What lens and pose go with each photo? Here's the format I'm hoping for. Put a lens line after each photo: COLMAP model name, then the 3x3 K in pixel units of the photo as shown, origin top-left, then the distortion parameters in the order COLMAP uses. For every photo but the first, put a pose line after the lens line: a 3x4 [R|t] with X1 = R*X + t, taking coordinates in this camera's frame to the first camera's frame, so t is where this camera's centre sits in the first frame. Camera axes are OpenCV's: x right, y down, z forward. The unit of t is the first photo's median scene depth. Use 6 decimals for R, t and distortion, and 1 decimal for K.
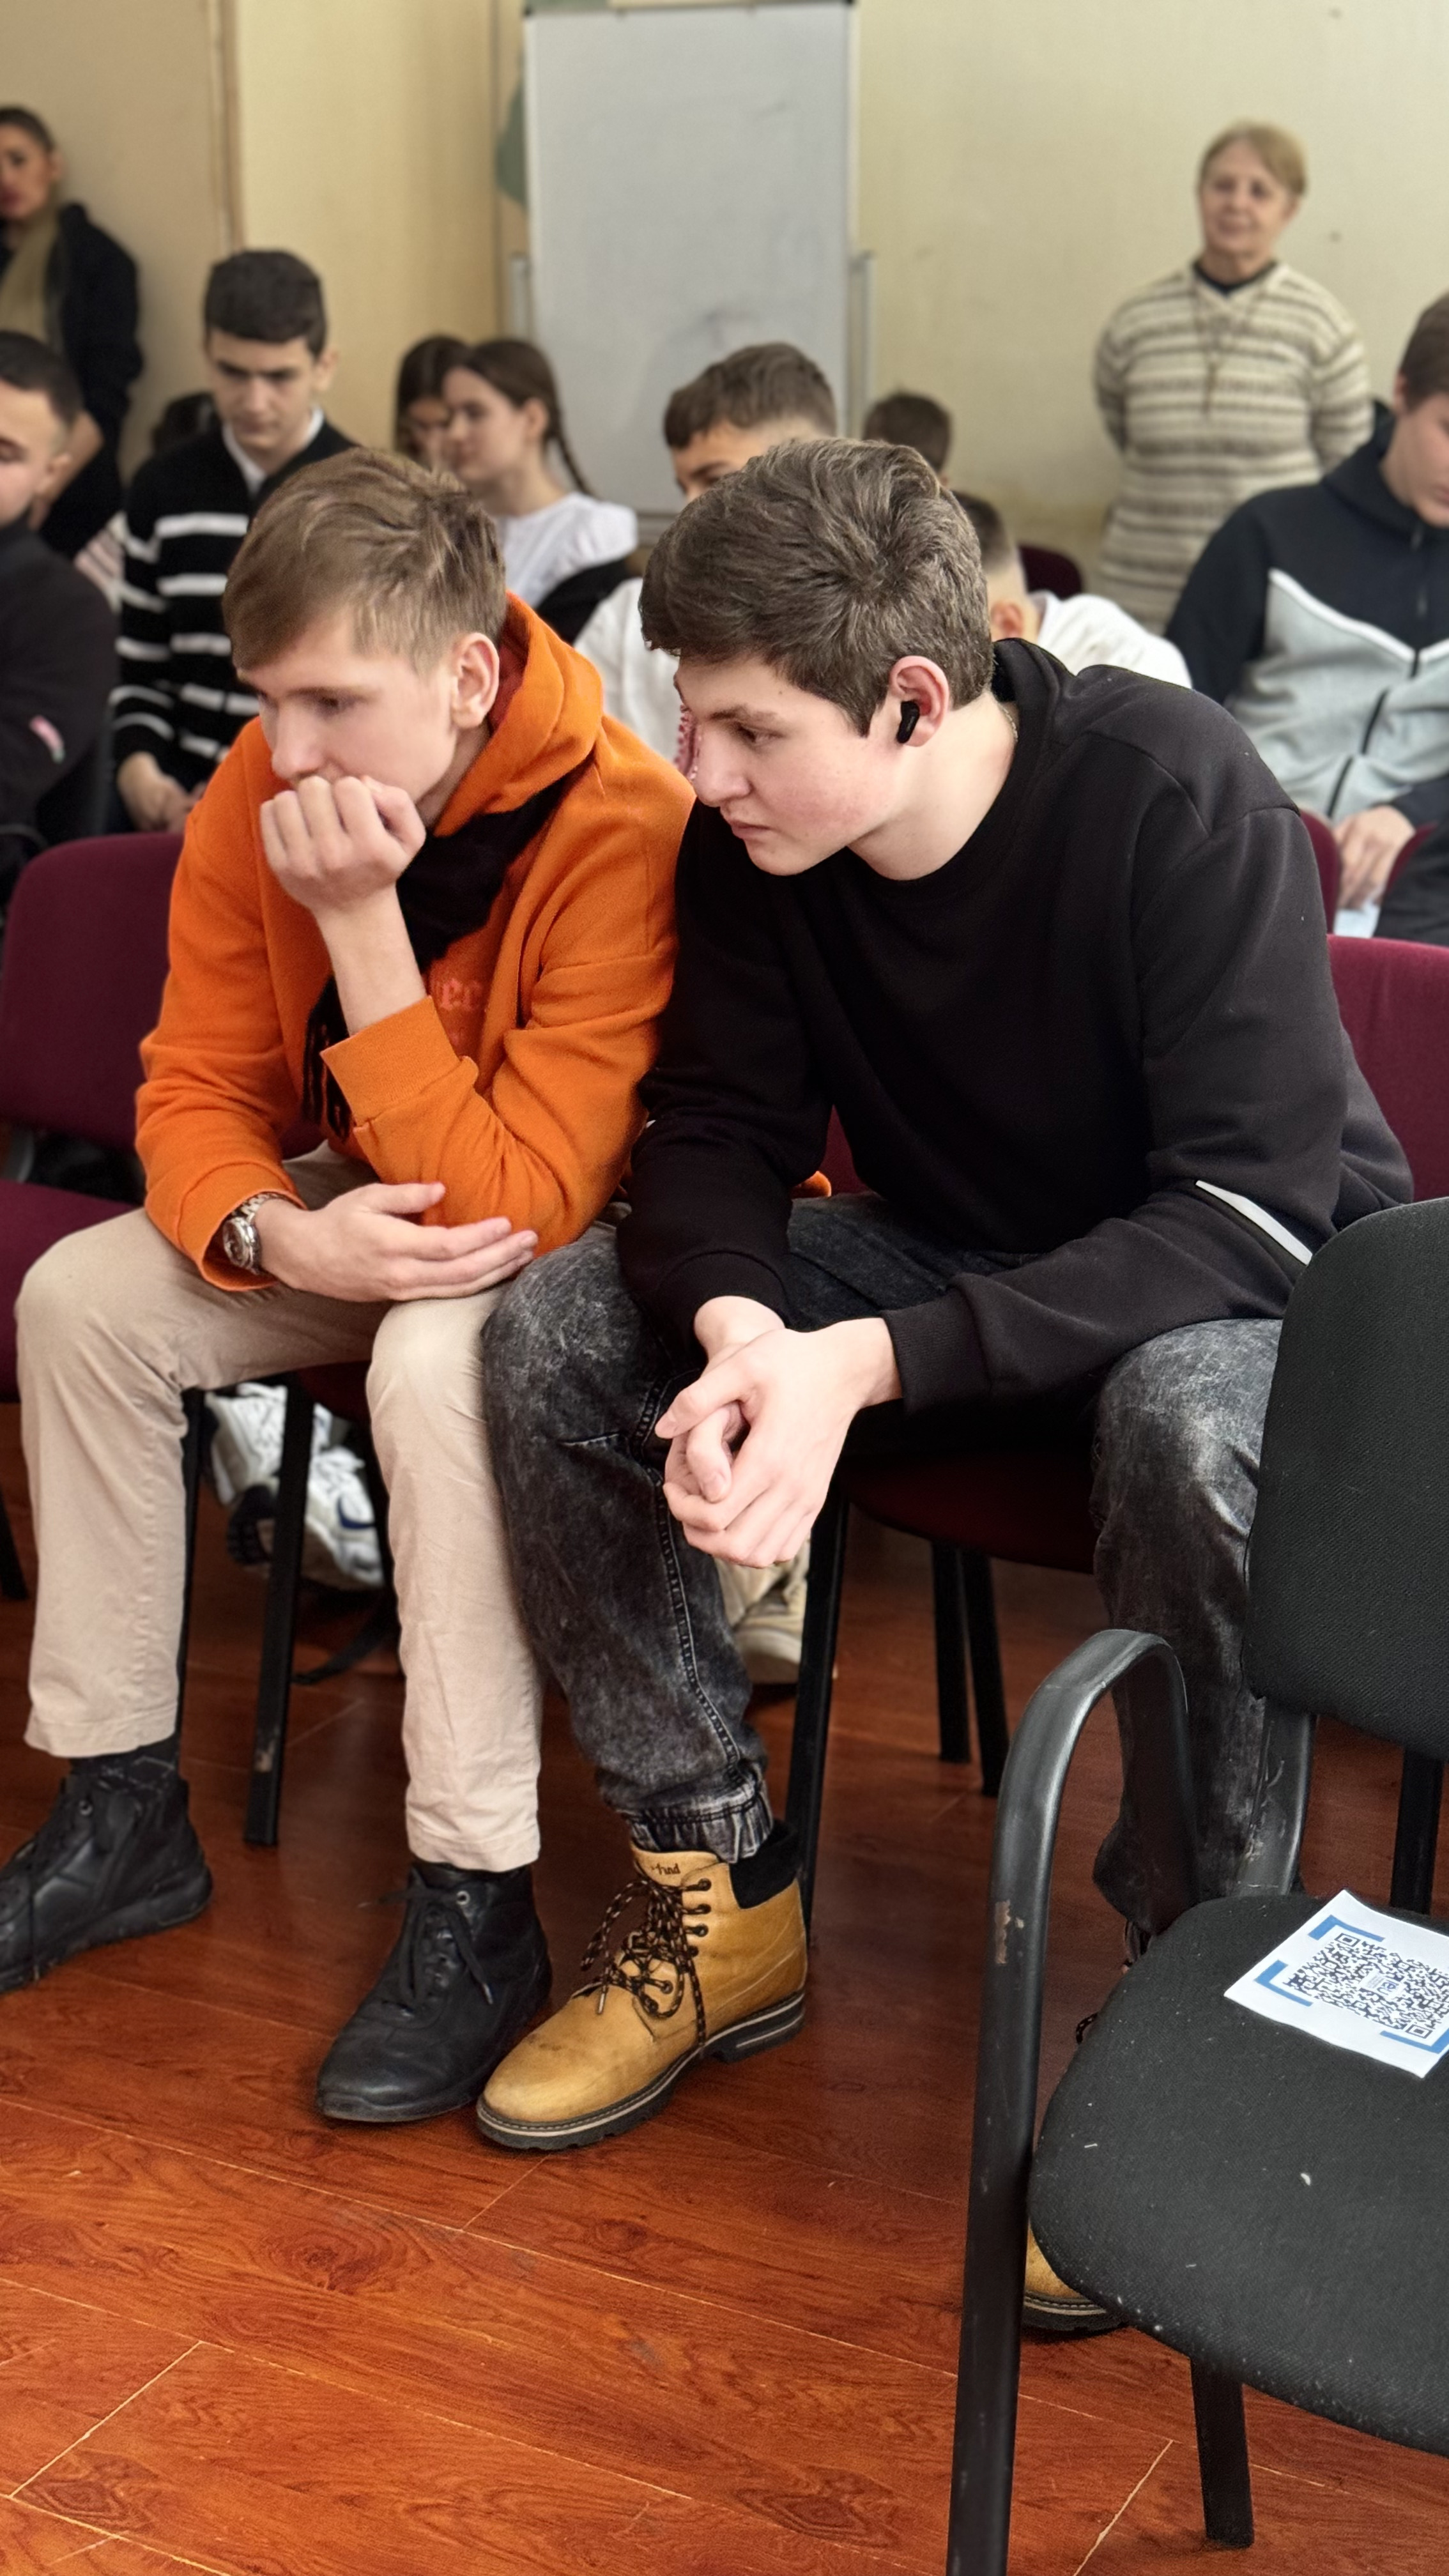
lens RADIAL K [[3662.3, 0, 644.2], [0, 3662.3, 1288.2], [0, 0, 1]] dist [0.311442, -0.736935]
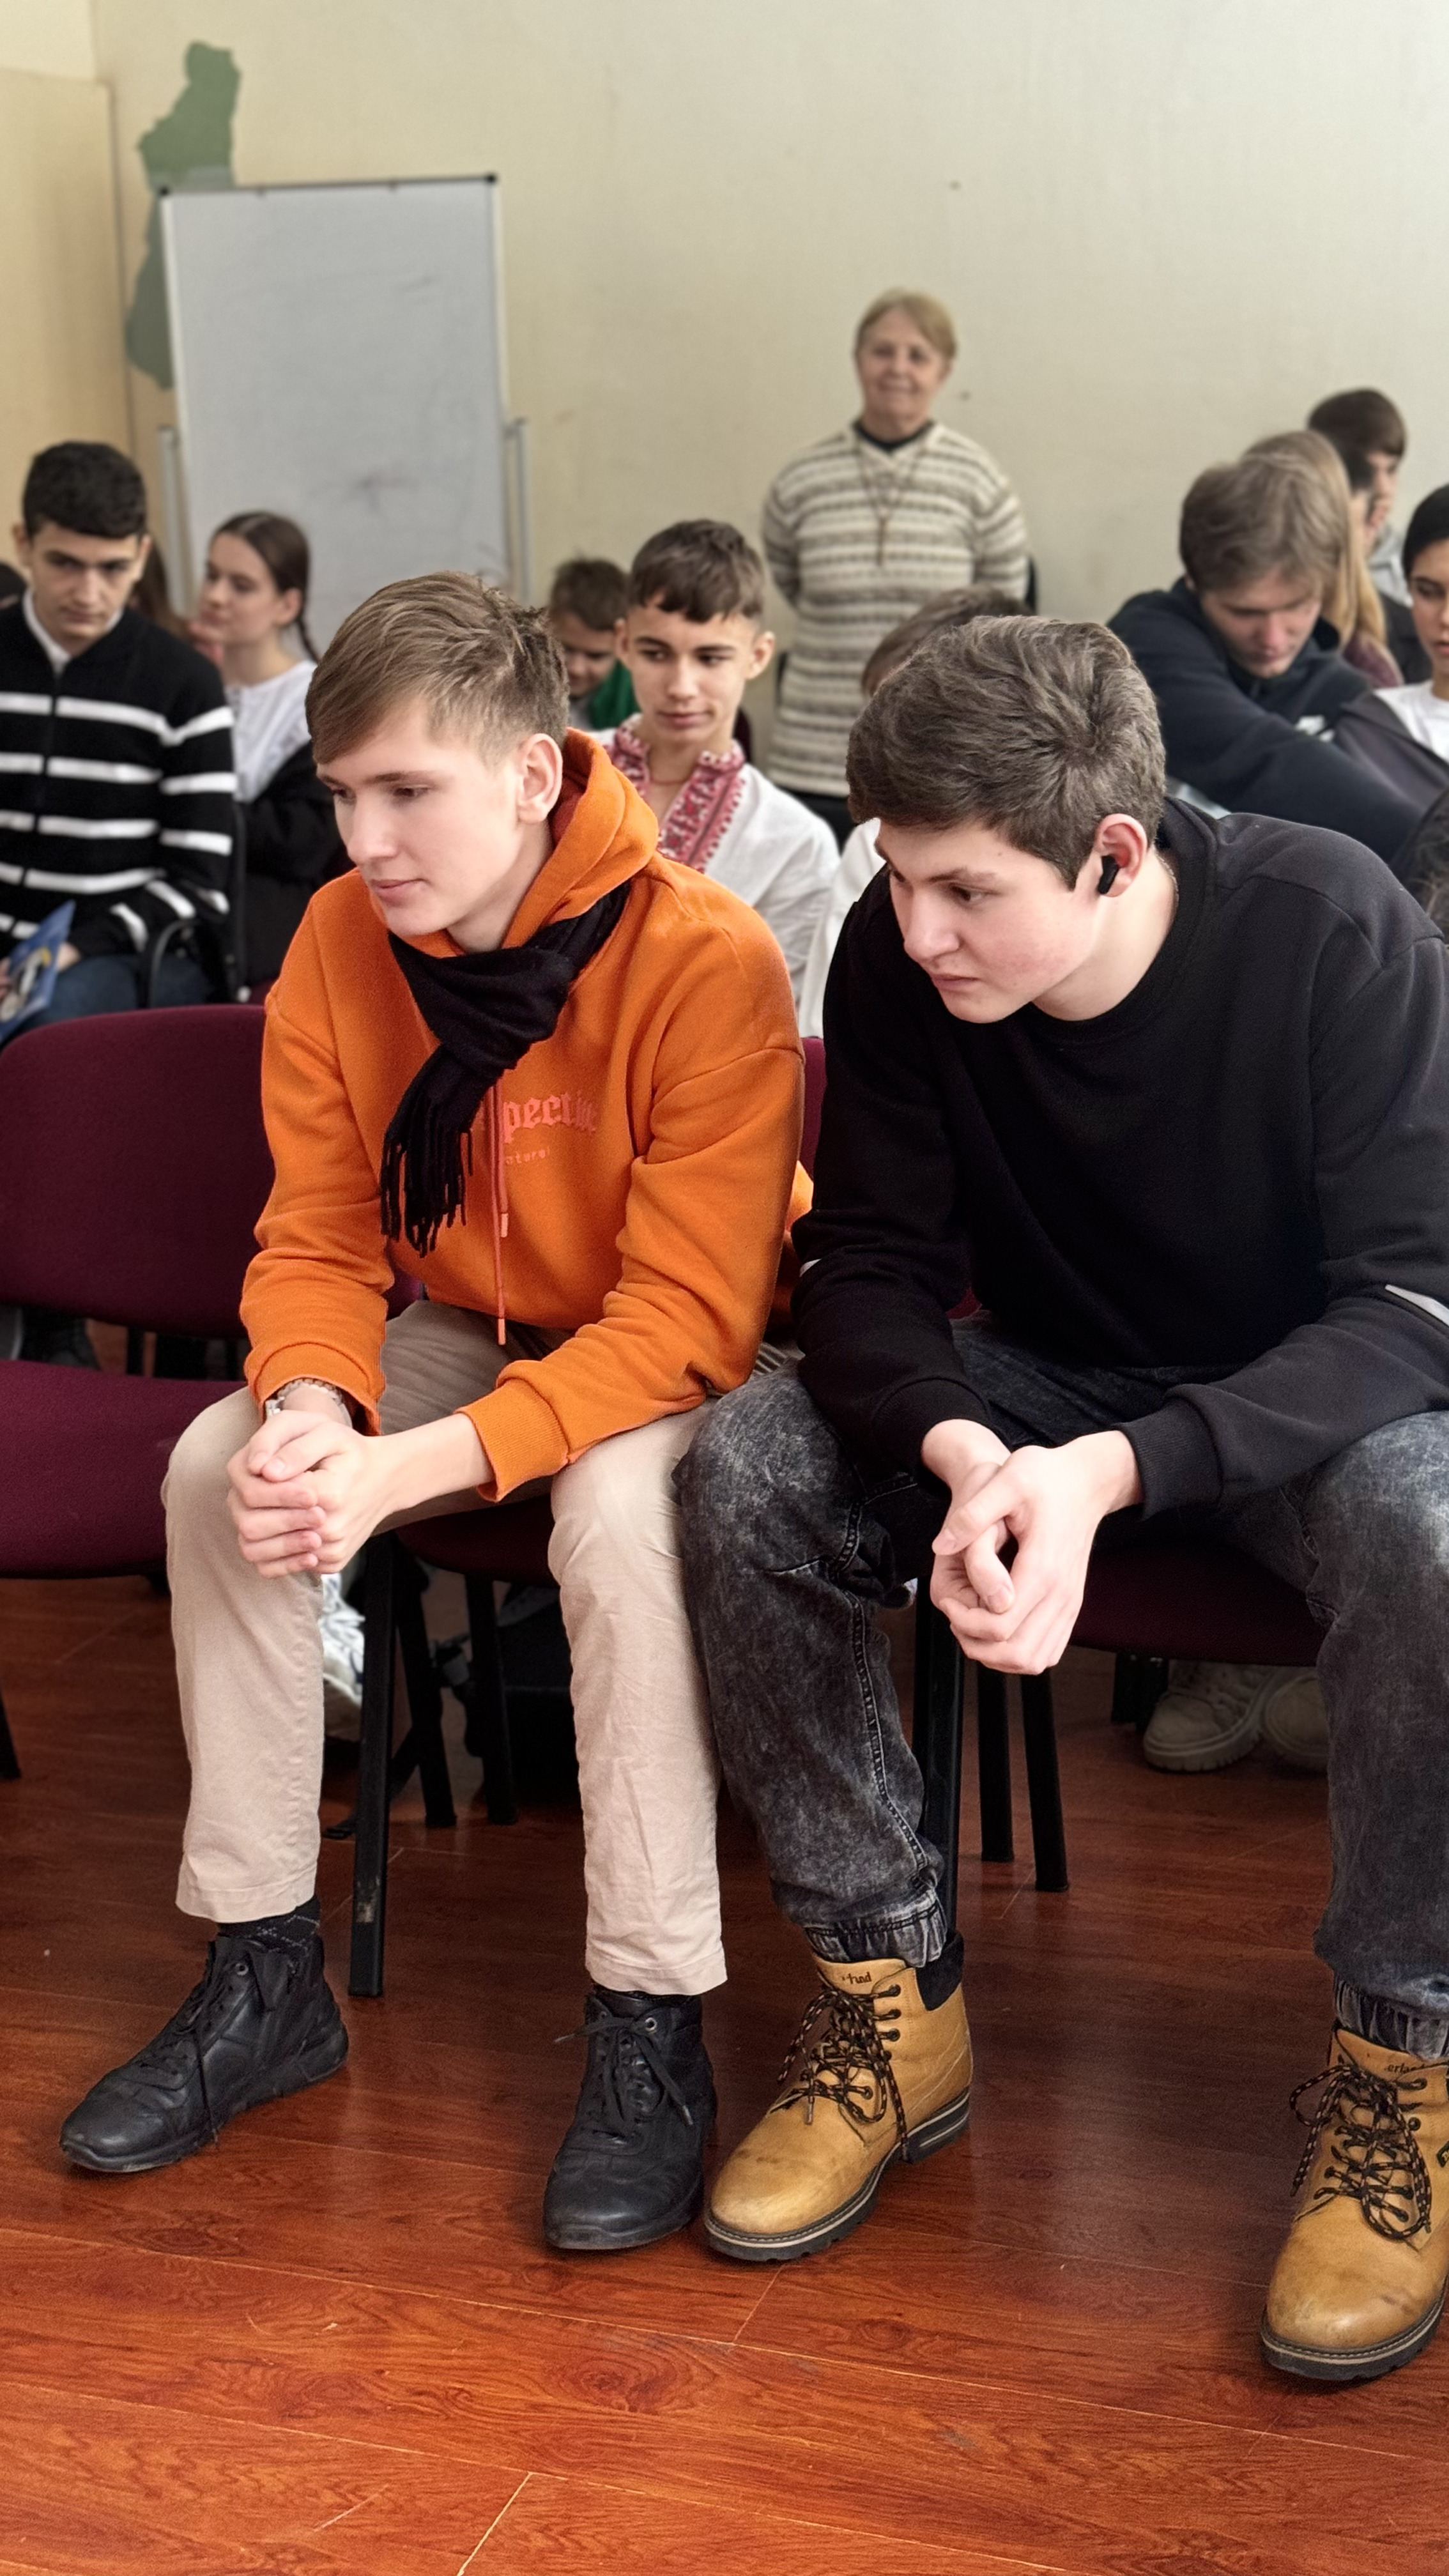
lens RADIAL K [[3662.3, 0, 644.2], [0, 3662.3, 1288.2], [0, 0, 1]] dist [0.311442, -0.736935]
pose [[0.988653, -0.061592, 0.137012, -0.190178], [0.066588, 0.997261, -0.032183, -0.007185], [-0.134654, 0.040941, 0.990047, -0.033808]]
